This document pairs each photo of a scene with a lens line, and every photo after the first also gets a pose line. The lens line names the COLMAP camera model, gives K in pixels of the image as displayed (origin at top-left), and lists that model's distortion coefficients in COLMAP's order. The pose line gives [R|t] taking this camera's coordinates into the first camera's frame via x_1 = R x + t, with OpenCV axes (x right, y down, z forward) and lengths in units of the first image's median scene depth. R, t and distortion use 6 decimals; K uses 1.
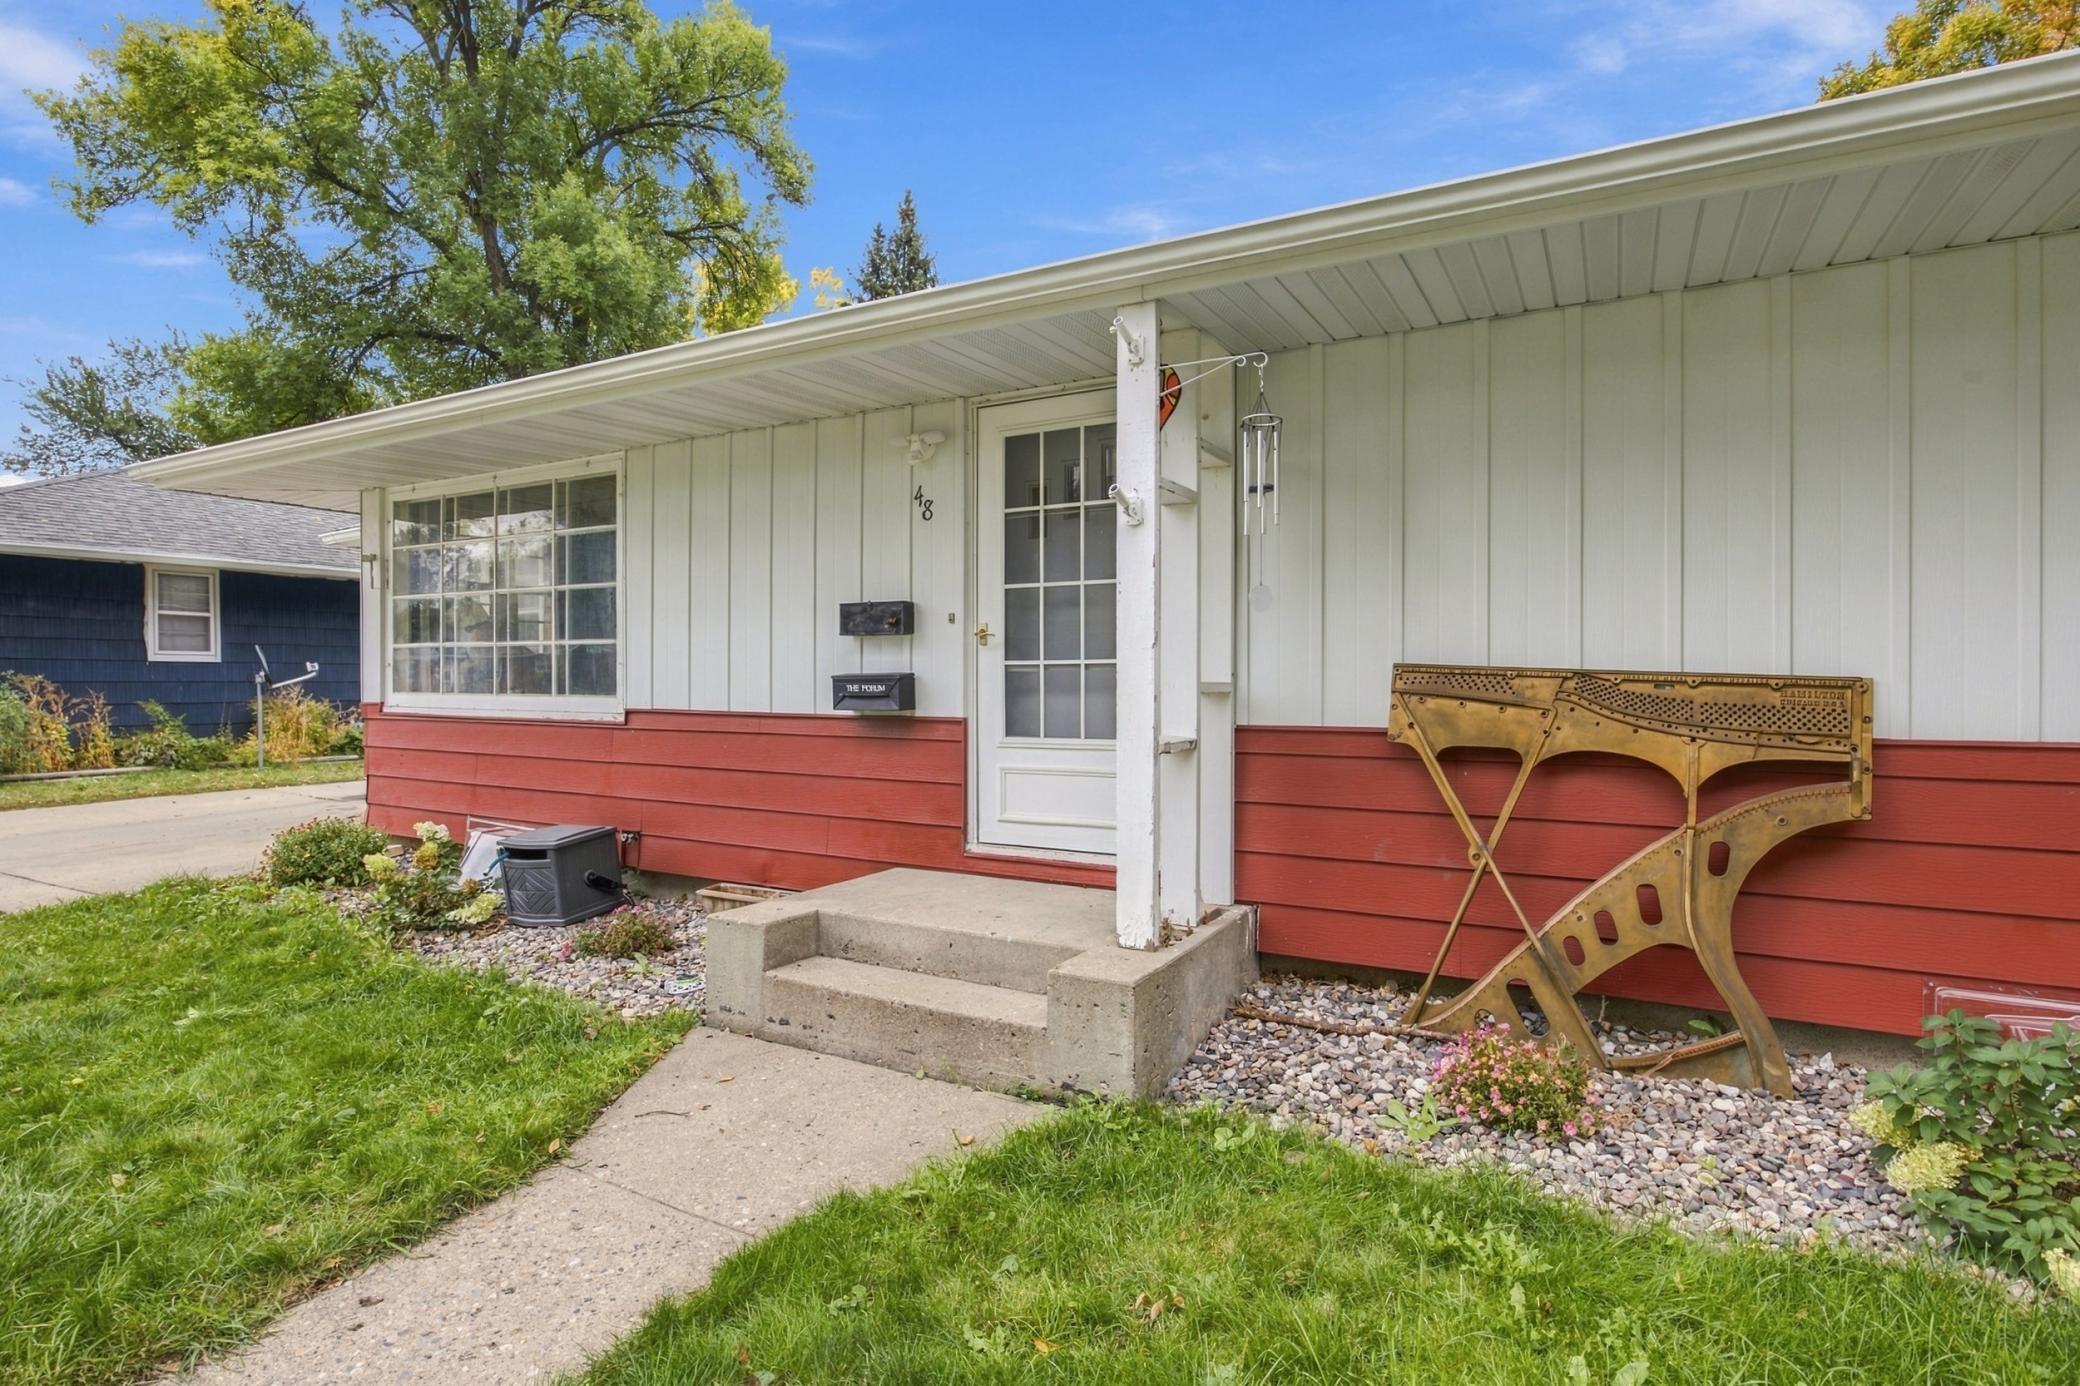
lens RADIAL K [[1059.9, 0, 1042.5], [0, 1059.9, 676.3], [0, 0, 1]] dist [-0.023400, -0.000422]
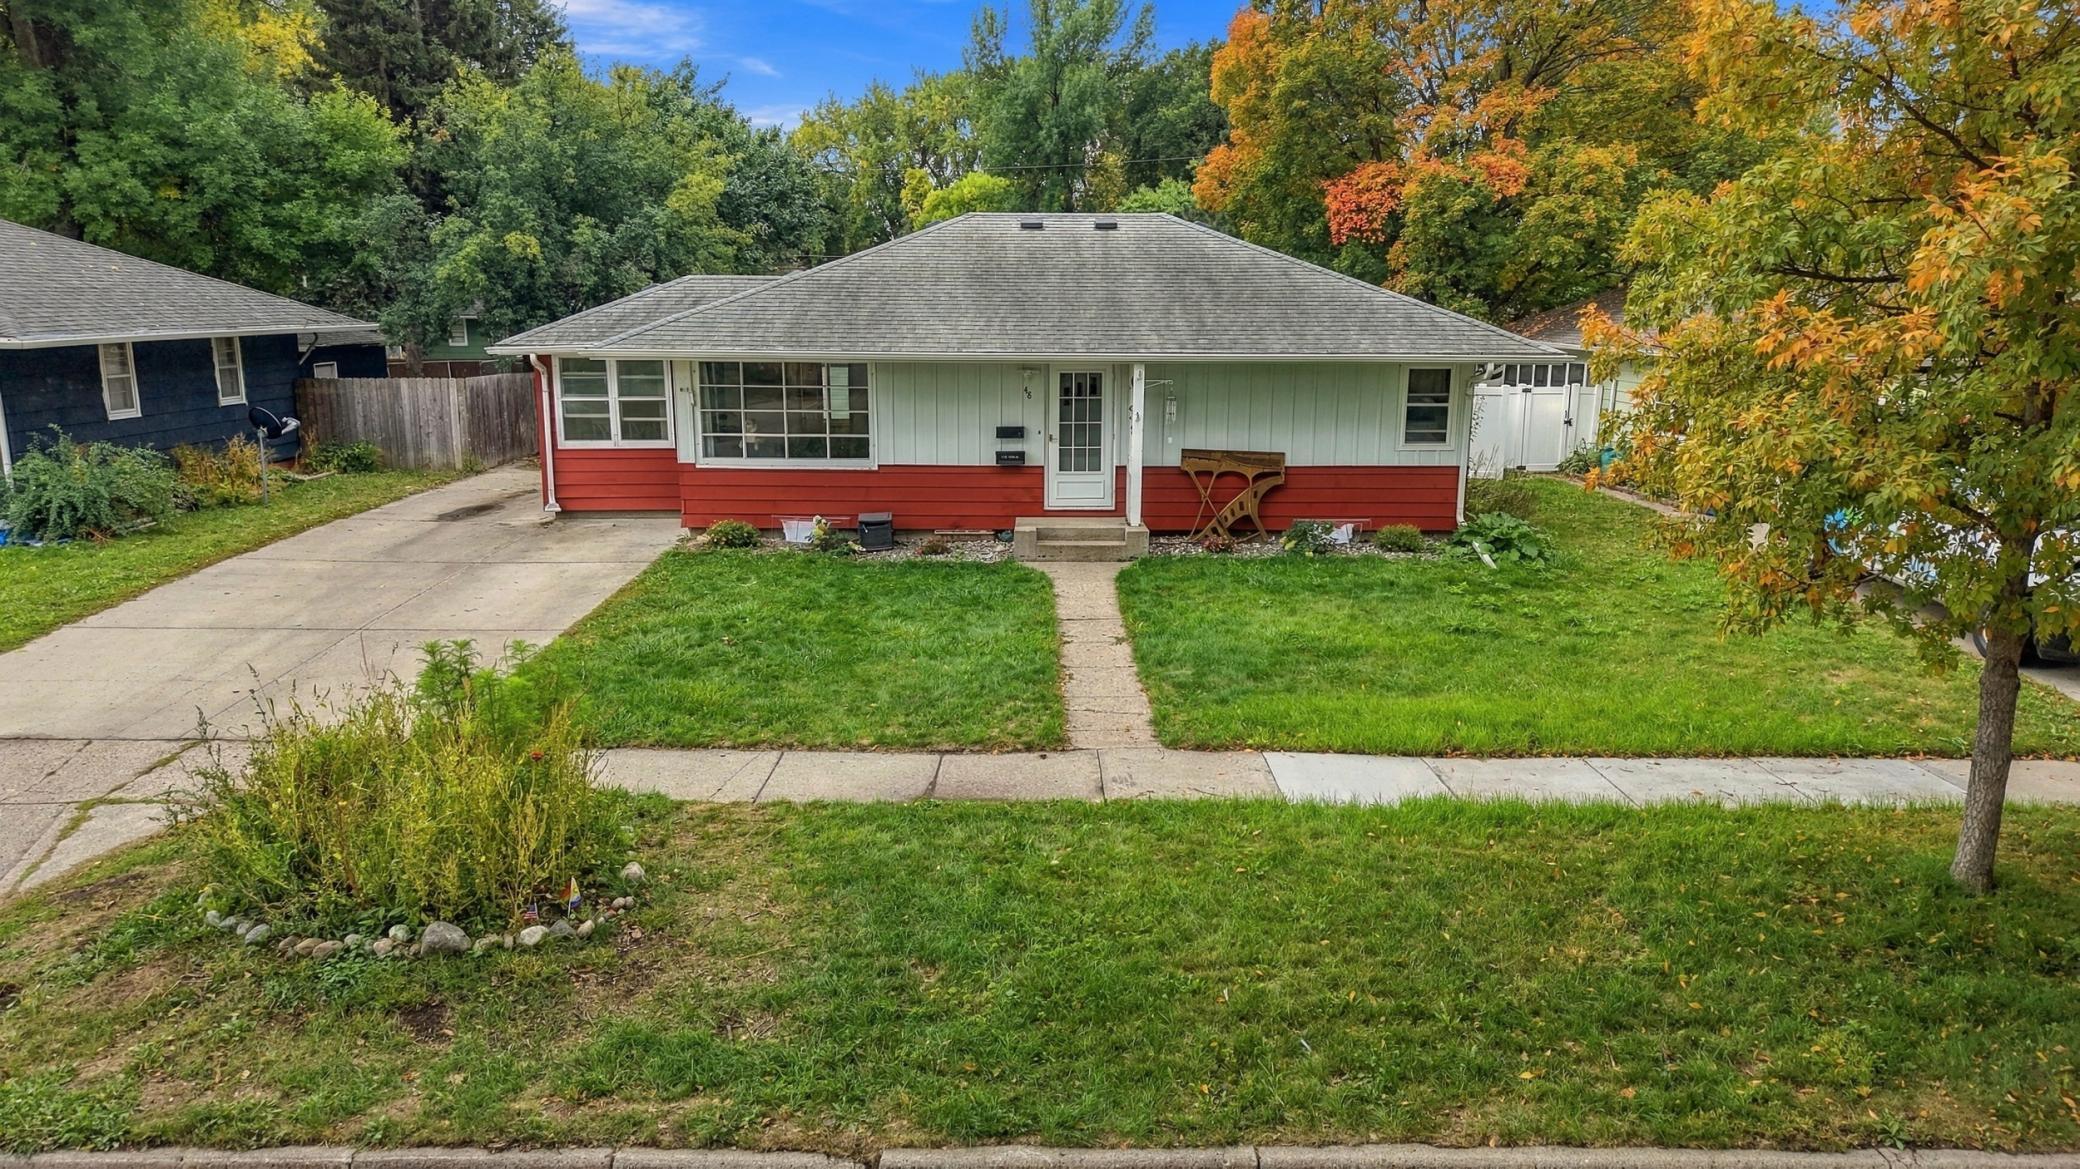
lens RADIAL K [[1395.4, 0, 1040.0], [0, 1395.4, 584.5], [0, 0, 1]] dist [0.062917, 0.000263]
pose [[0.867230, -0.088155, 0.490043, -2.115840], [-0.003530, 0.983089, 0.183097, -0.365185], [-0.497896, -0.160517, 0.852252, -2.507615]]
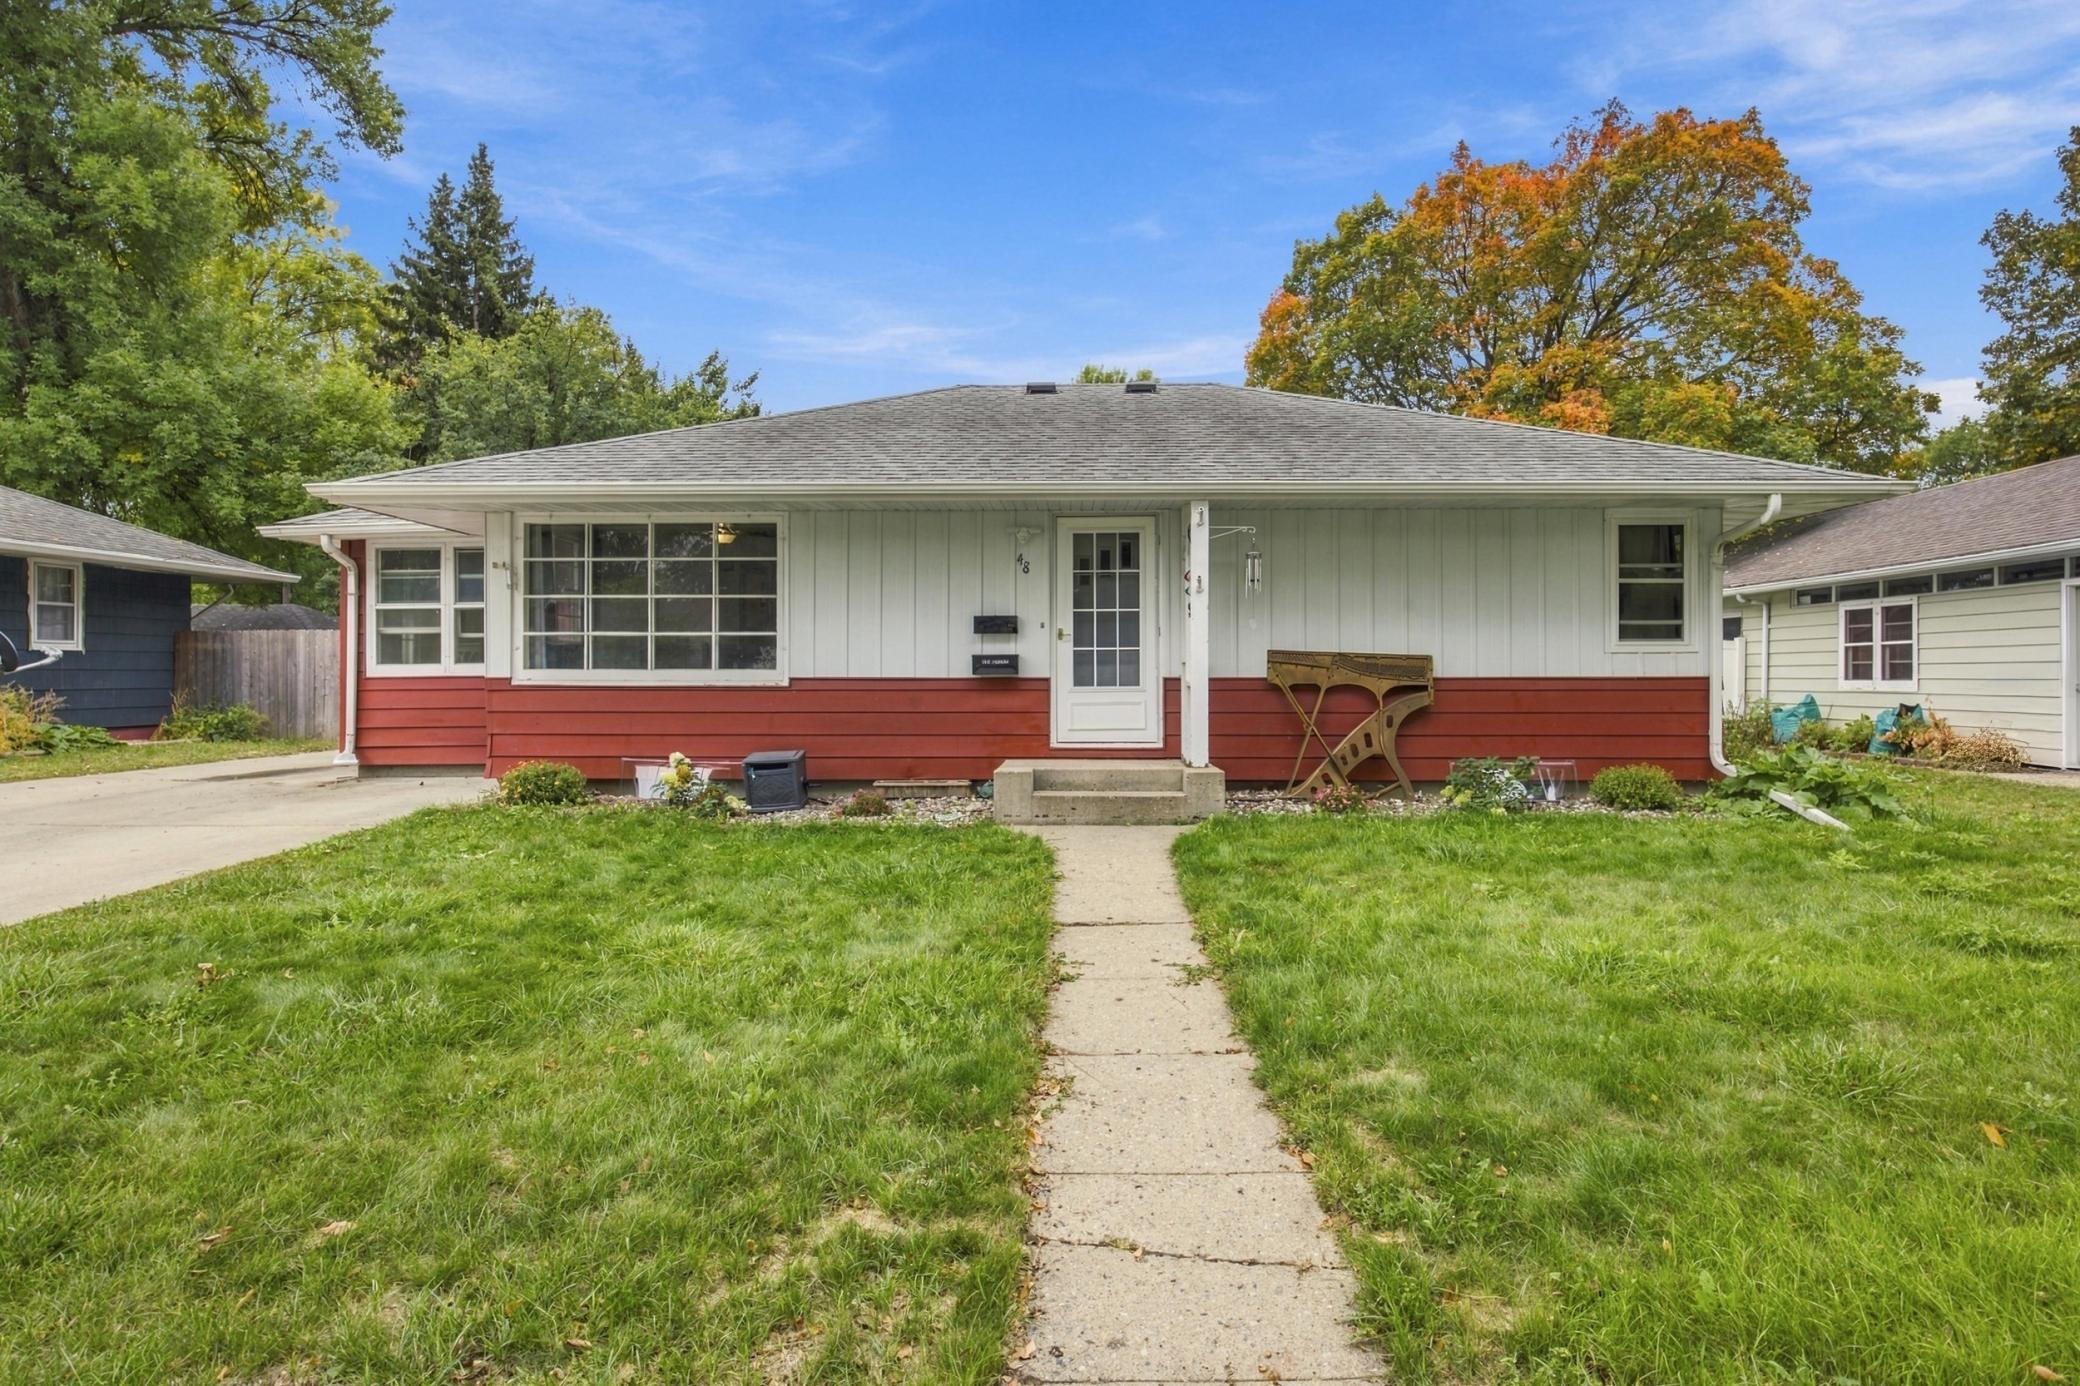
lens RADIAL K [[1204.0, 0, 1047.0], [0, 1204.0, 656.3], [0, 0, 1]] dist [-0.026885, 0.015924]
pose [[0.881984, 0.006892, 0.471229, -1.124819], [0.001066, 0.999861, -0.016619, 0.037687], [-0.471279, 0.015160, 0.881854, -0.934634]]
